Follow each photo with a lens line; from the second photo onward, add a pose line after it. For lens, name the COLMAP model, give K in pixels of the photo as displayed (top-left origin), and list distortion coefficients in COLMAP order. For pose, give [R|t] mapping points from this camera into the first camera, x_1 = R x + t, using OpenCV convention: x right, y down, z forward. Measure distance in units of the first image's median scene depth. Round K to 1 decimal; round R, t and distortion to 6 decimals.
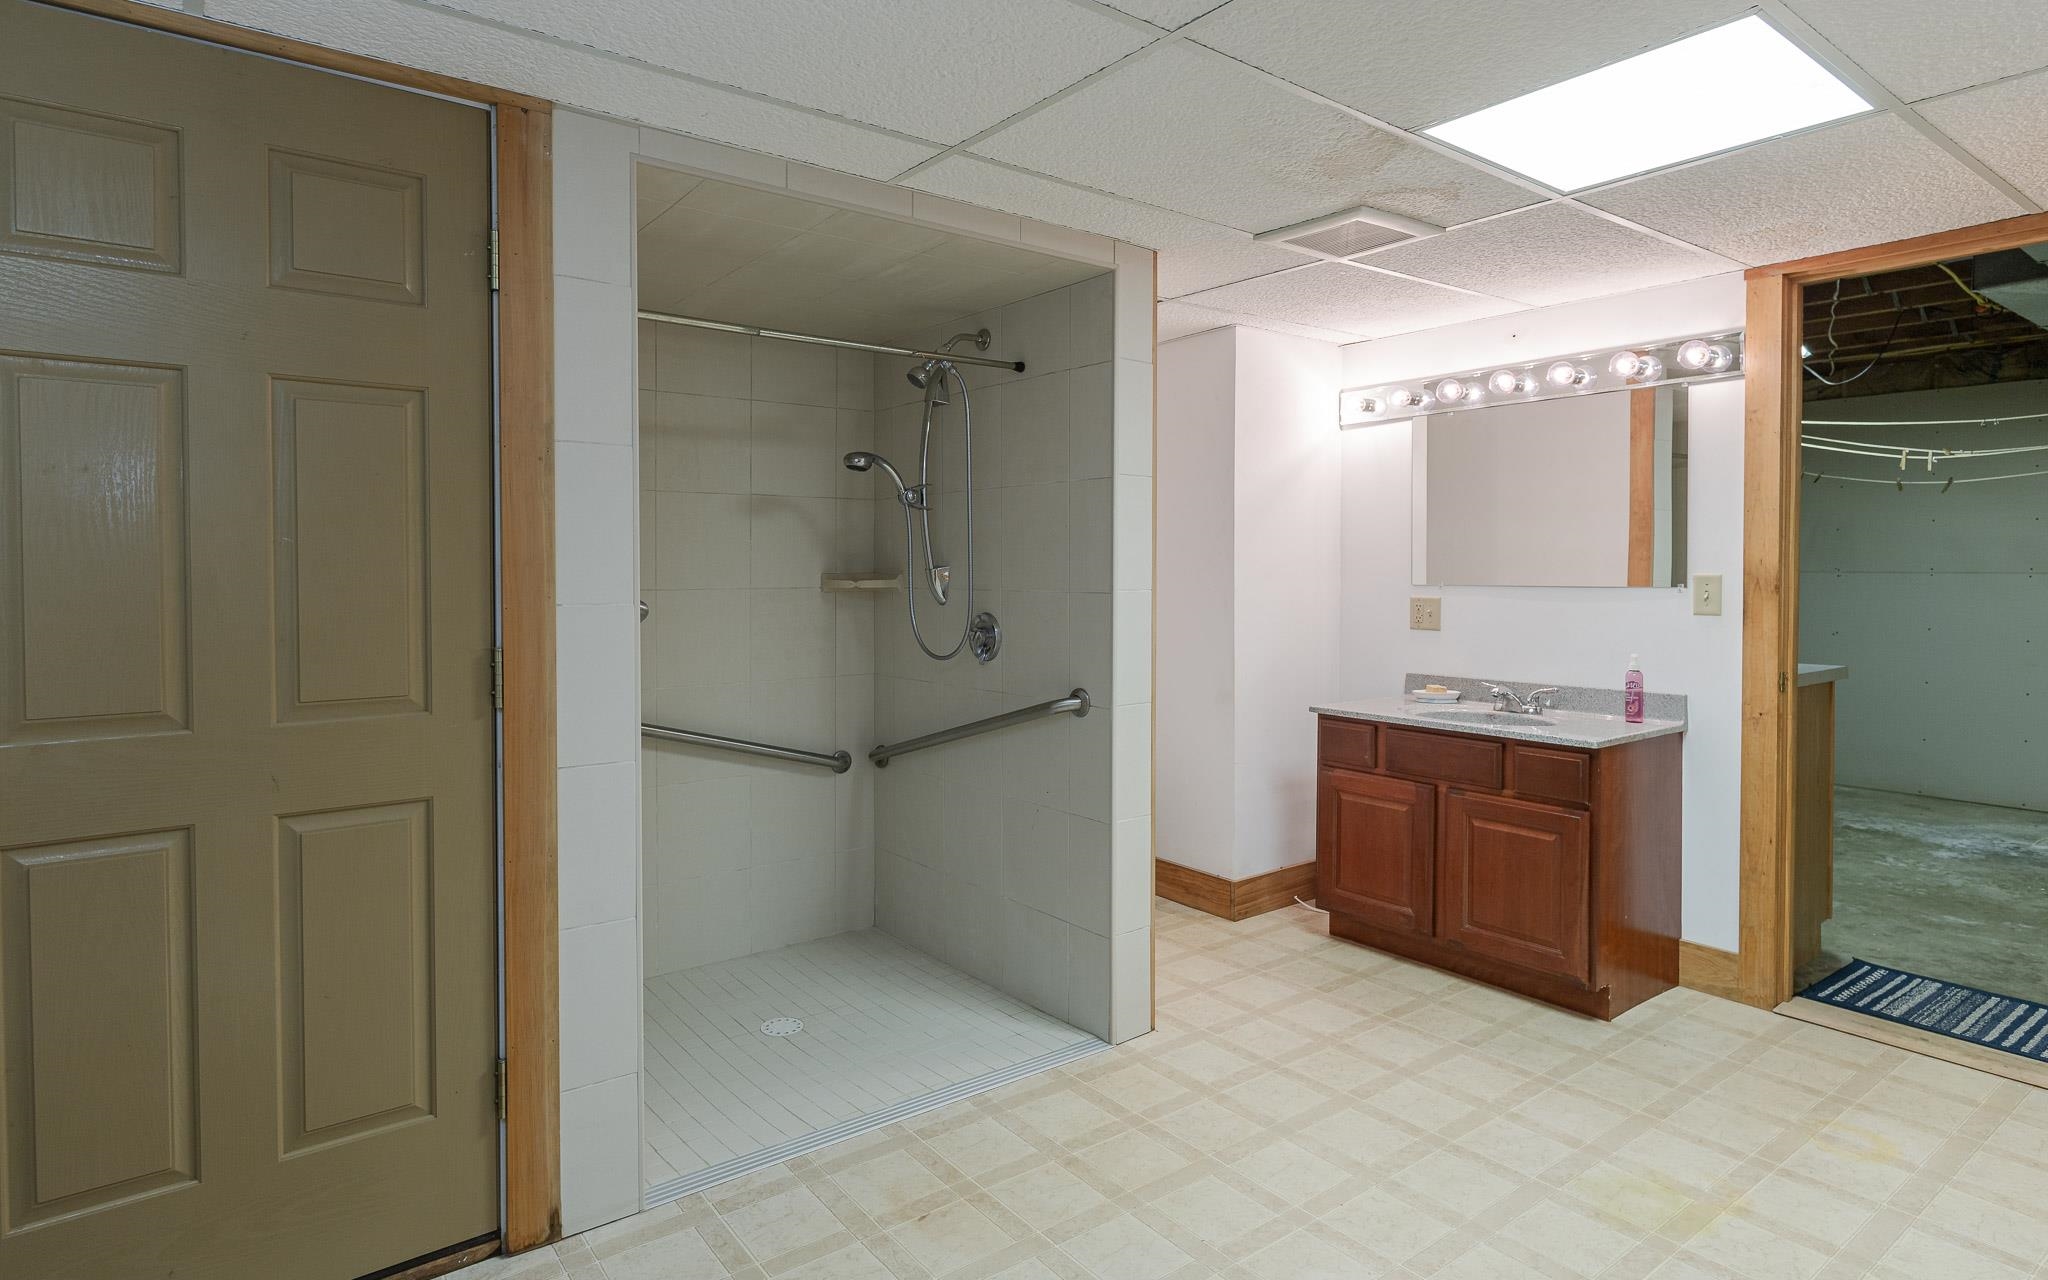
lens RADIAL K [[1123.2, 0, 1072.7], [0, 1123.2, 588.4], [0, 0, 1]] dist [0.000414, 0.000176]
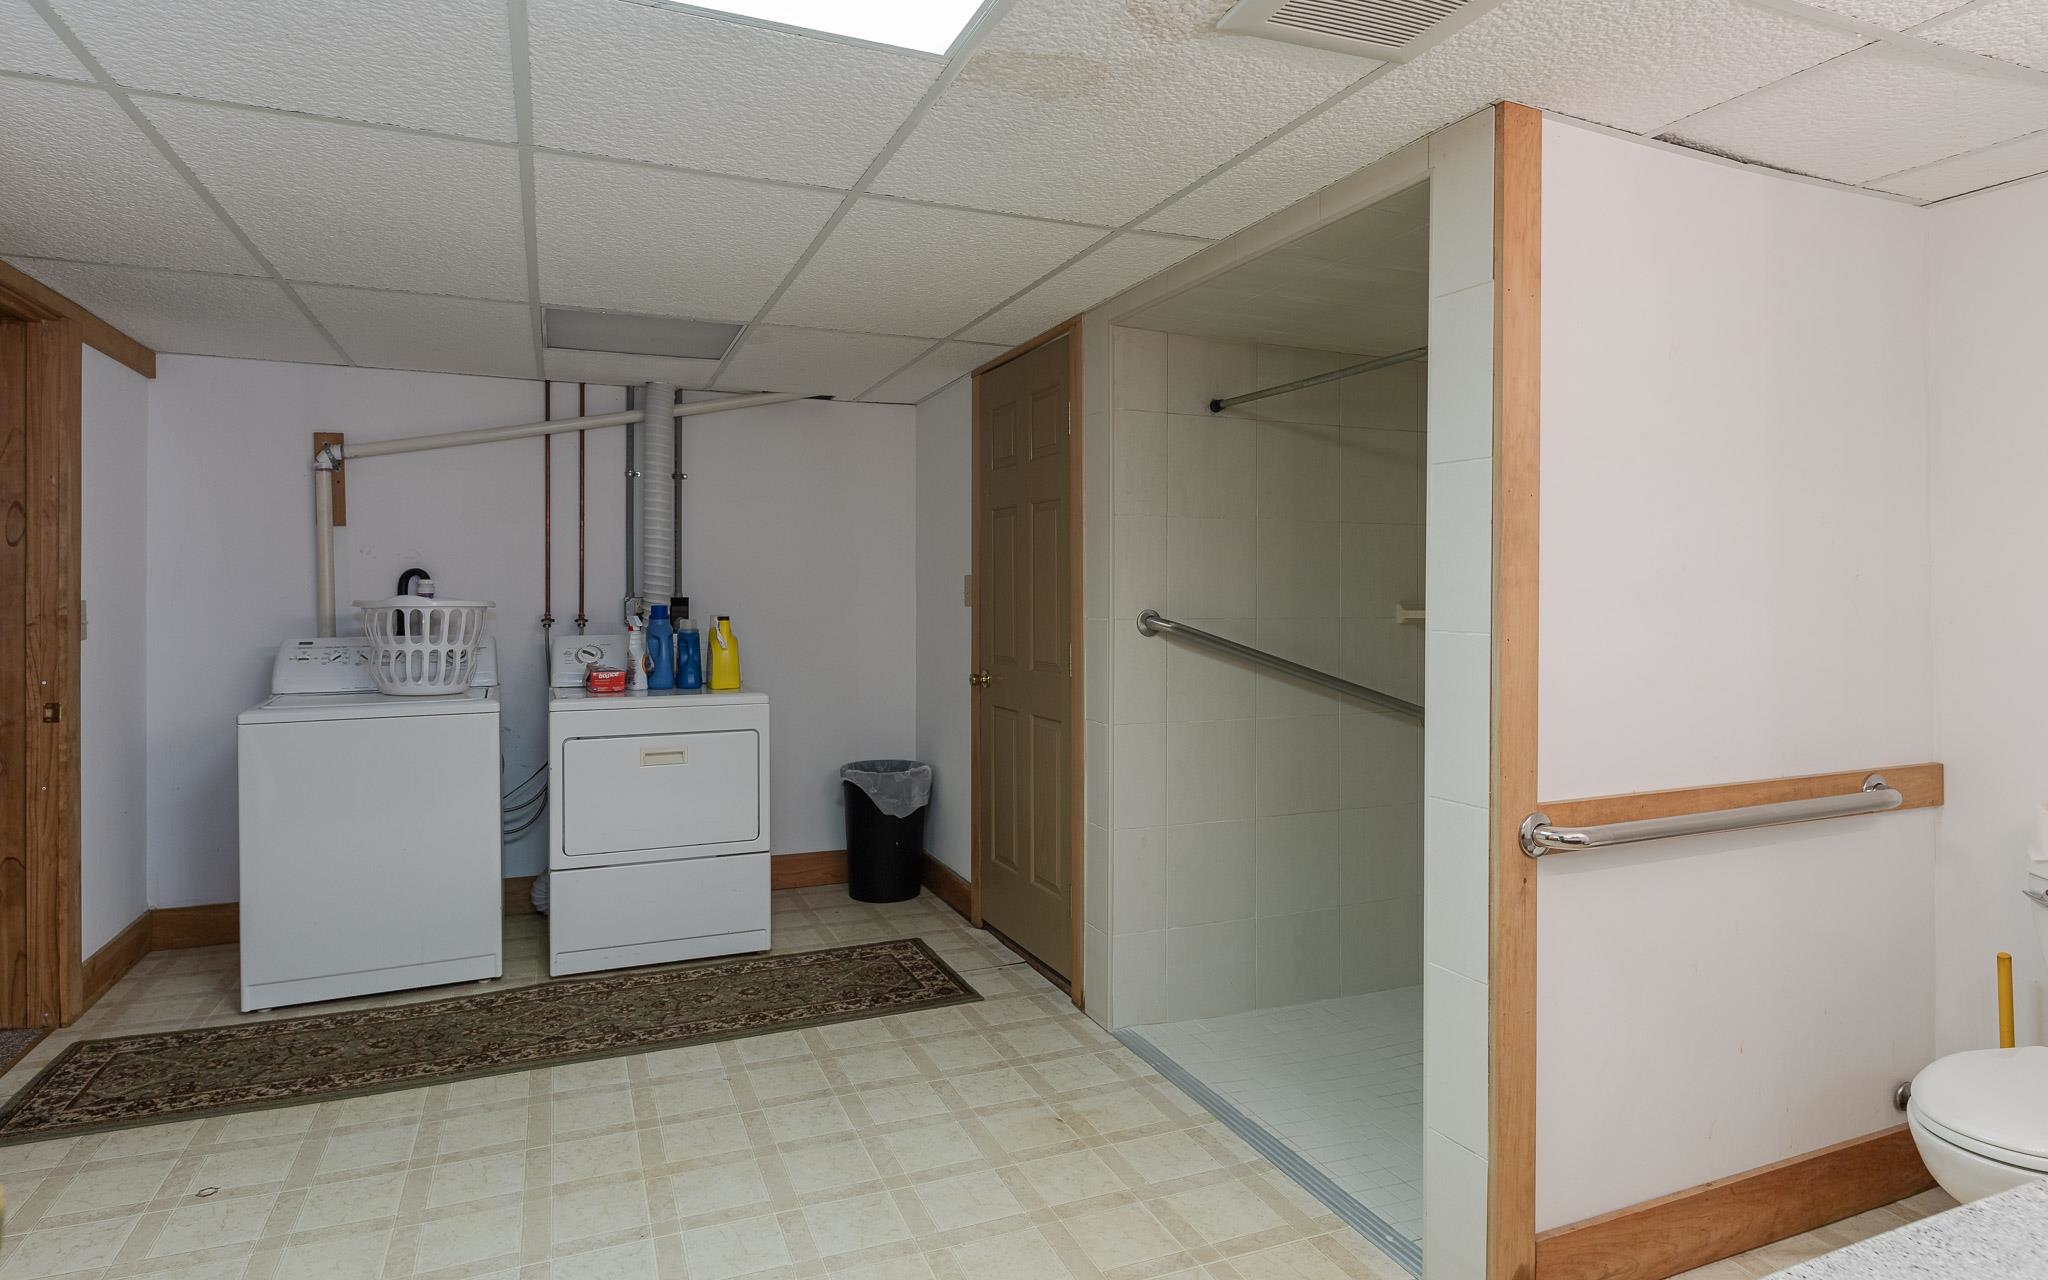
lens RADIAL K [[1089.7, 0, 979.4], [0, 1089.7, 600.1], [0, 0, 1]] dist [0.000005, 0.000080]
pose [[-0.294830, 0.004986, -0.955537, 0.851410], [-0.022357, 0.999677, 0.012114, -0.021795], [0.955288, 0.024935, -0.294623, 1.028764]]
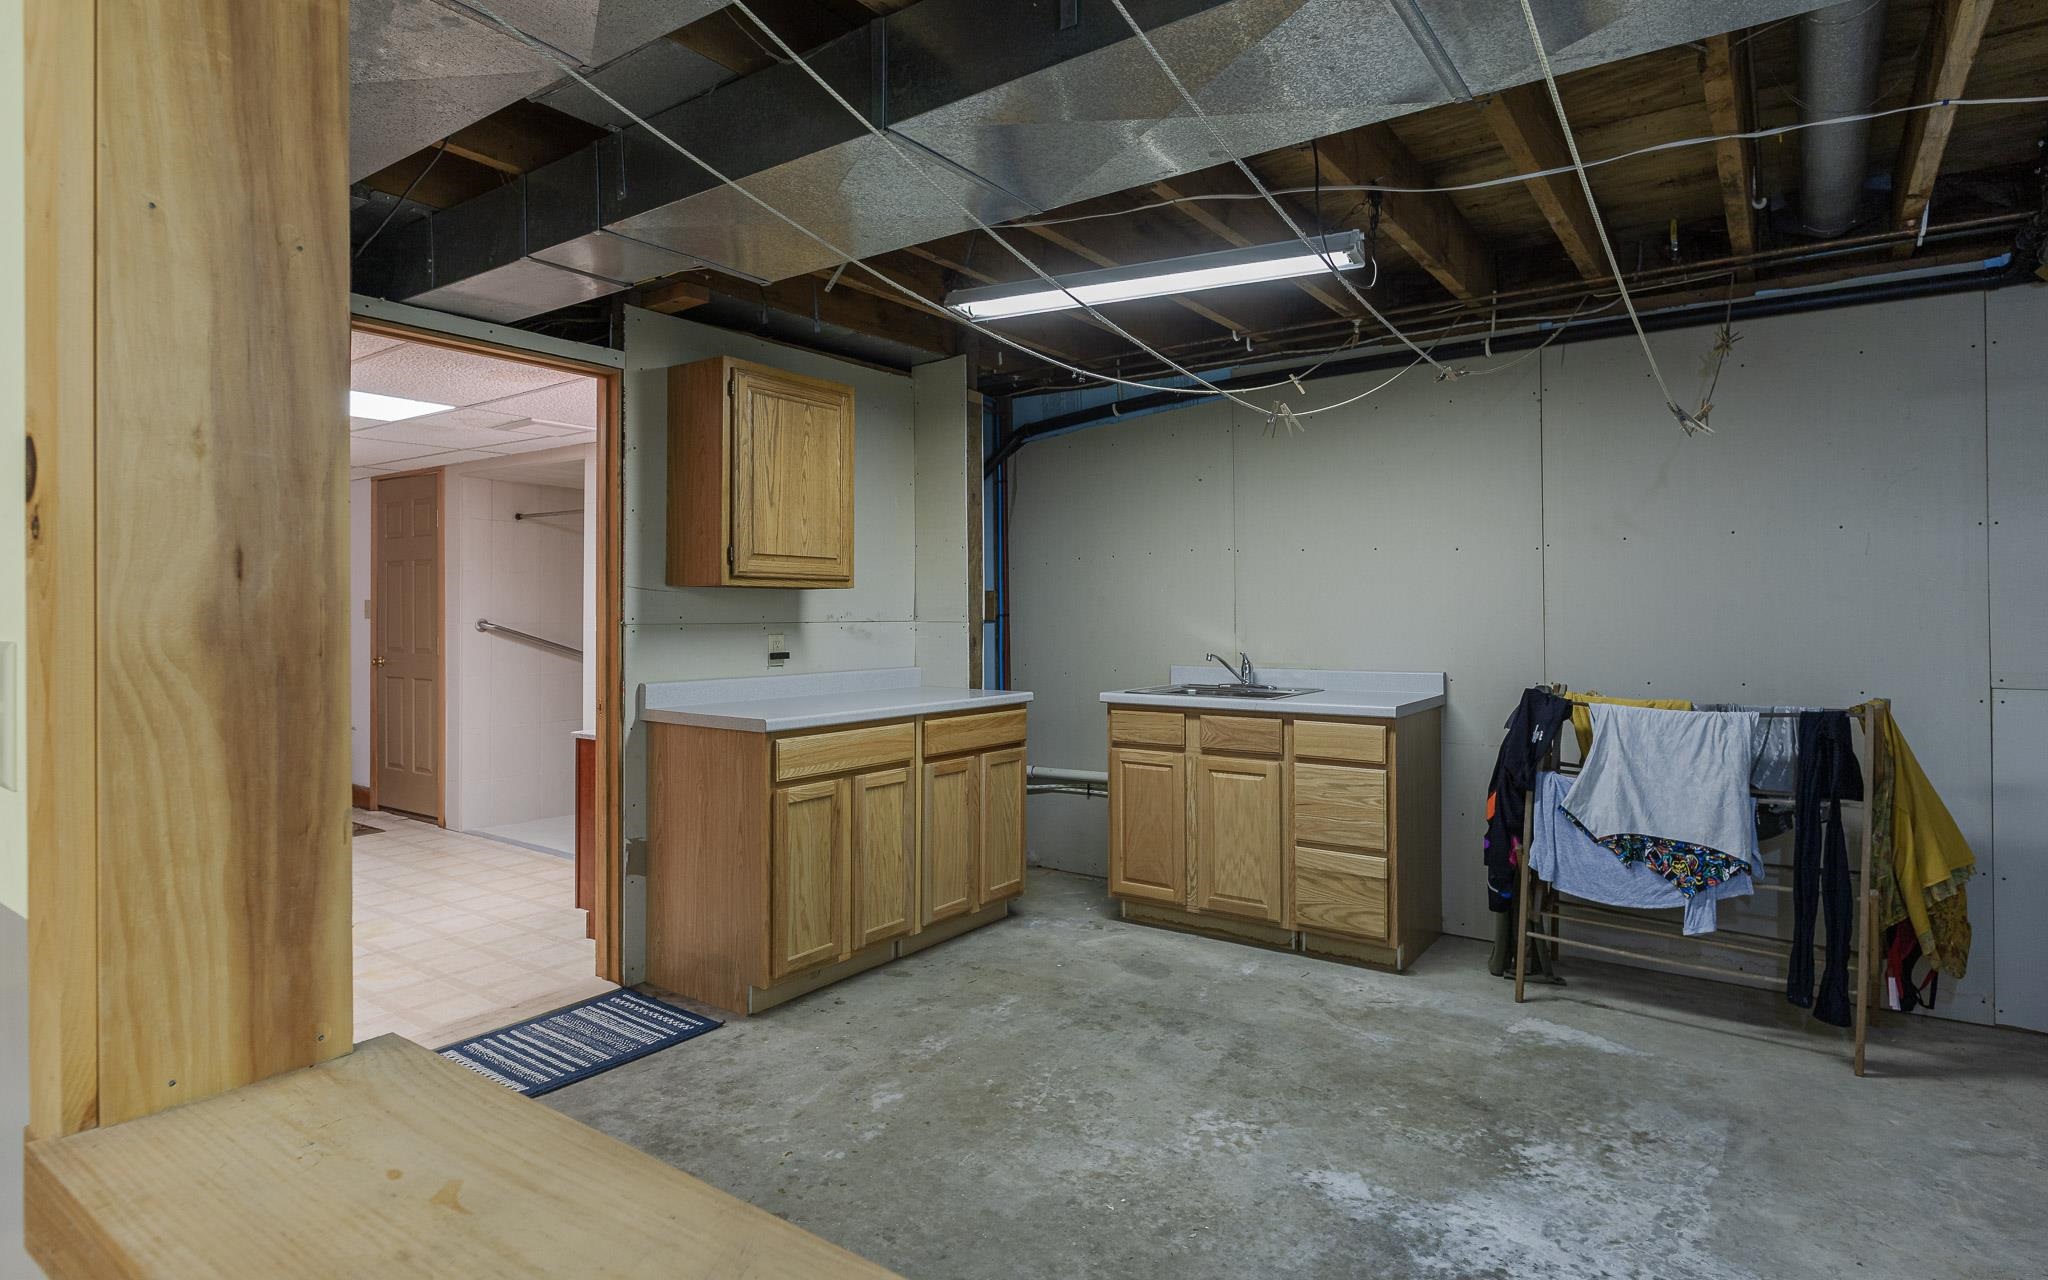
lens RADIAL K [[1089.7, 0, 979.4], [0, 1089.7, 600.1], [0, 0, 1]] dist [0.000005, 0.000080]
pose [[0.249044, -0.007037, -0.968467, 2.245453], [-0.018583, 0.999755, -0.012042, -0.033374], [0.968314, 0.020996, 0.248852, 1.317146]]
